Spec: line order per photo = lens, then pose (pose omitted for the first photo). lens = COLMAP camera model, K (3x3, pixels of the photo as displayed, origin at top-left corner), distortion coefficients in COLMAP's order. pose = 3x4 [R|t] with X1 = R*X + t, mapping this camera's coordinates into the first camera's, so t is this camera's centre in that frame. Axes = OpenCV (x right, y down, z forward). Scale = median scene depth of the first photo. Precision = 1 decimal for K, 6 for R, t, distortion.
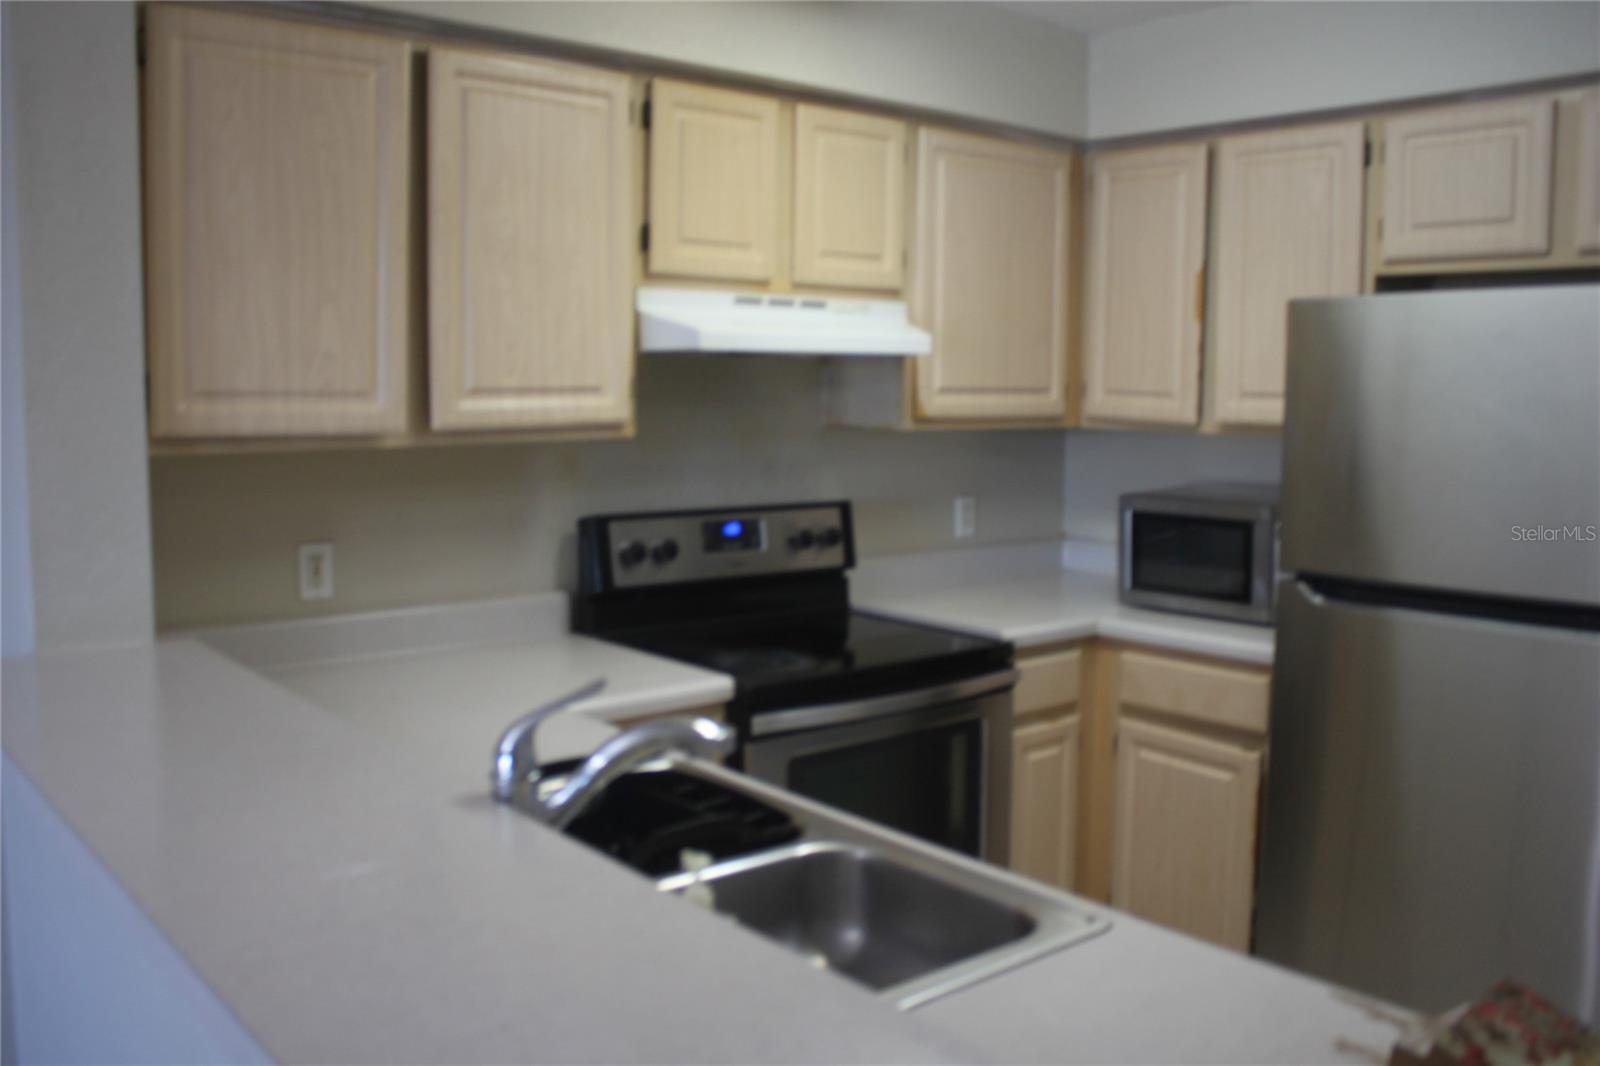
lens RADIAL K [[1392.6, 0, 799.2], [0, 1392.6, 470.3], [0, 0, 1]] dist [0.007400, 0.012449]
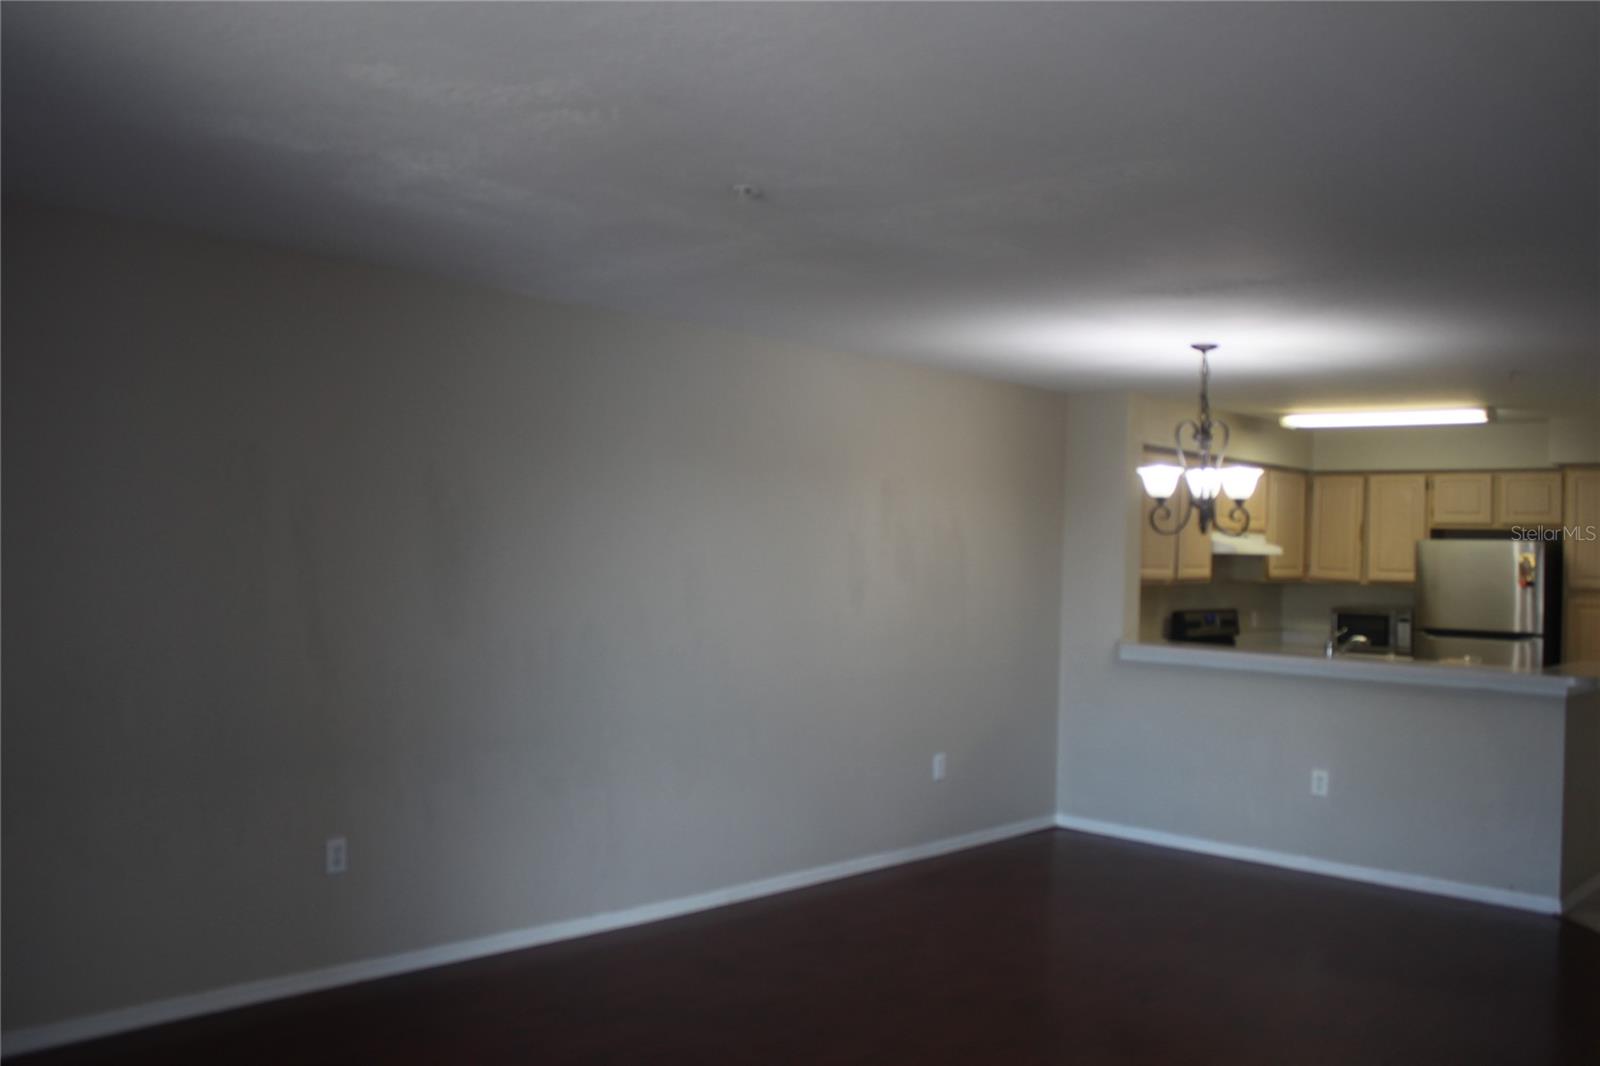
lens RADIAL K [[1413.4, 0, 782.5], [0, 1413.4, 531.6], [0, 0, 1]] dist [-0.003062, -0.002885]
pose [[0.993547, 0.009827, 0.112993, -1.148532], [-0.001085, 0.997018, -0.077167, 0.085468], [-0.113415, 0.076547, 0.990595, -1.595034]]
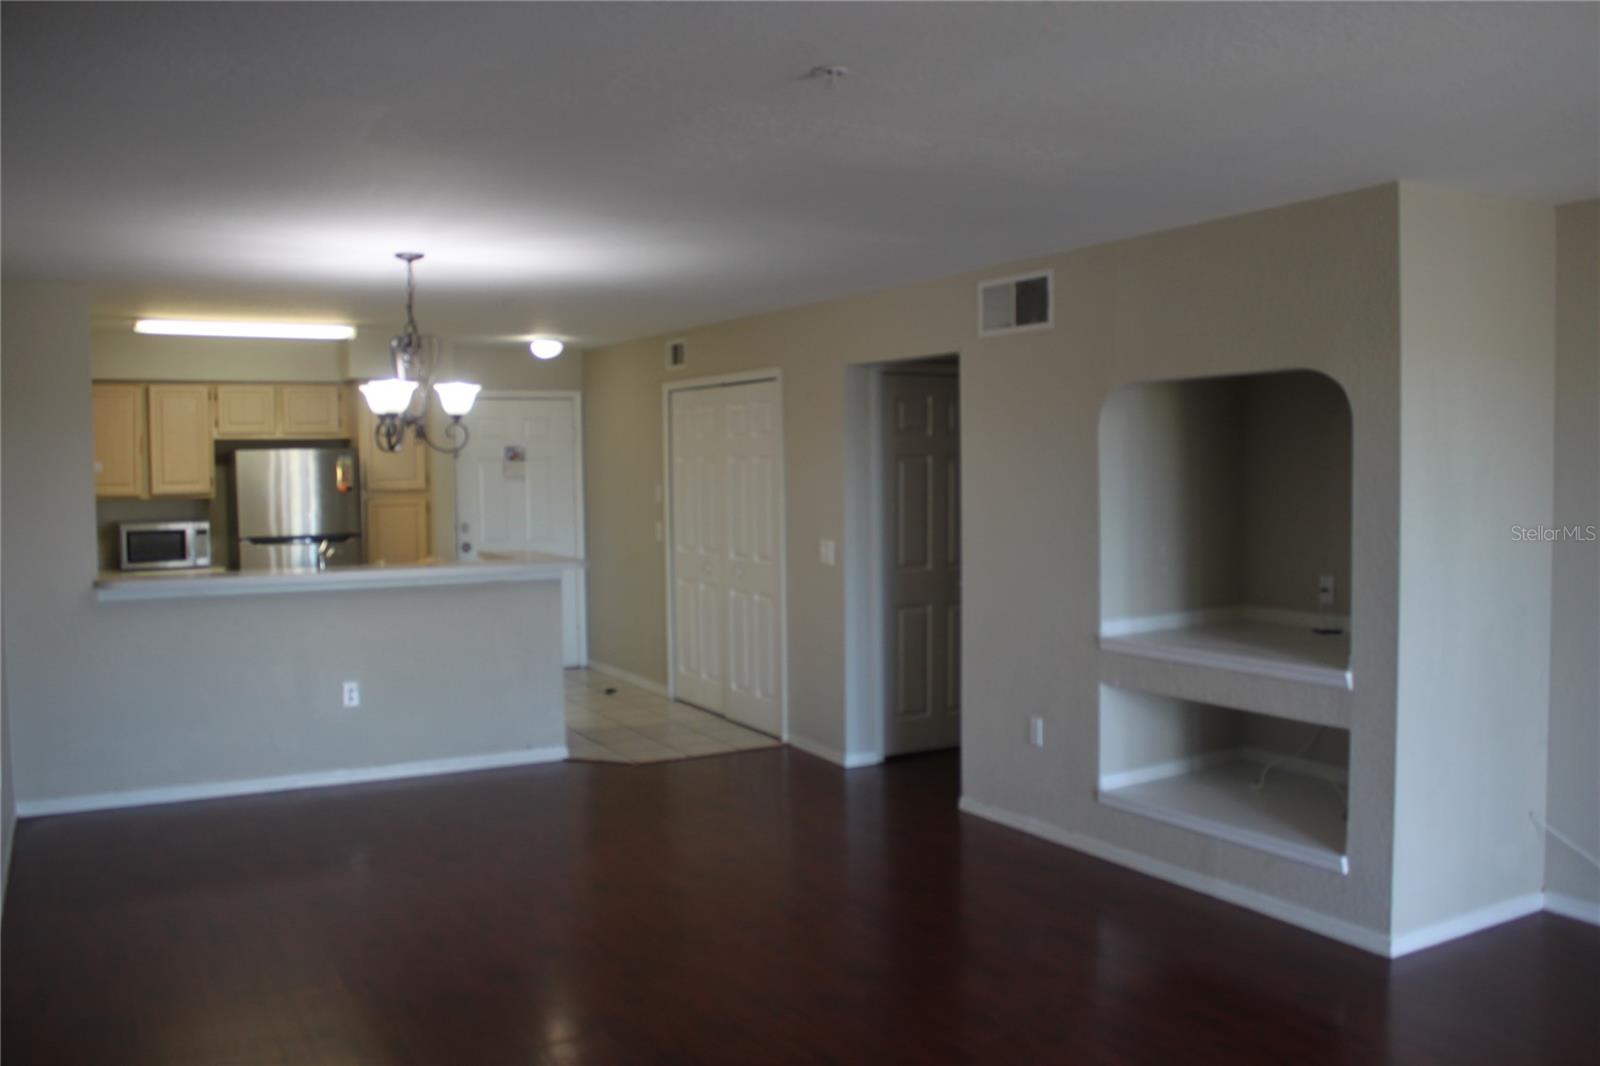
lens RADIAL K [[1413.4, 0, 782.5], [0, 1413.4, 531.6], [0, 0, 1]] dist [-0.003062, -0.002885]
pose [[0.282248, -0.070312, 0.956761, -1.907241], [0.086031, 0.995147, 0.047754, 0.010307], [-0.955476, 0.068832, 0.286927, -0.865434]]
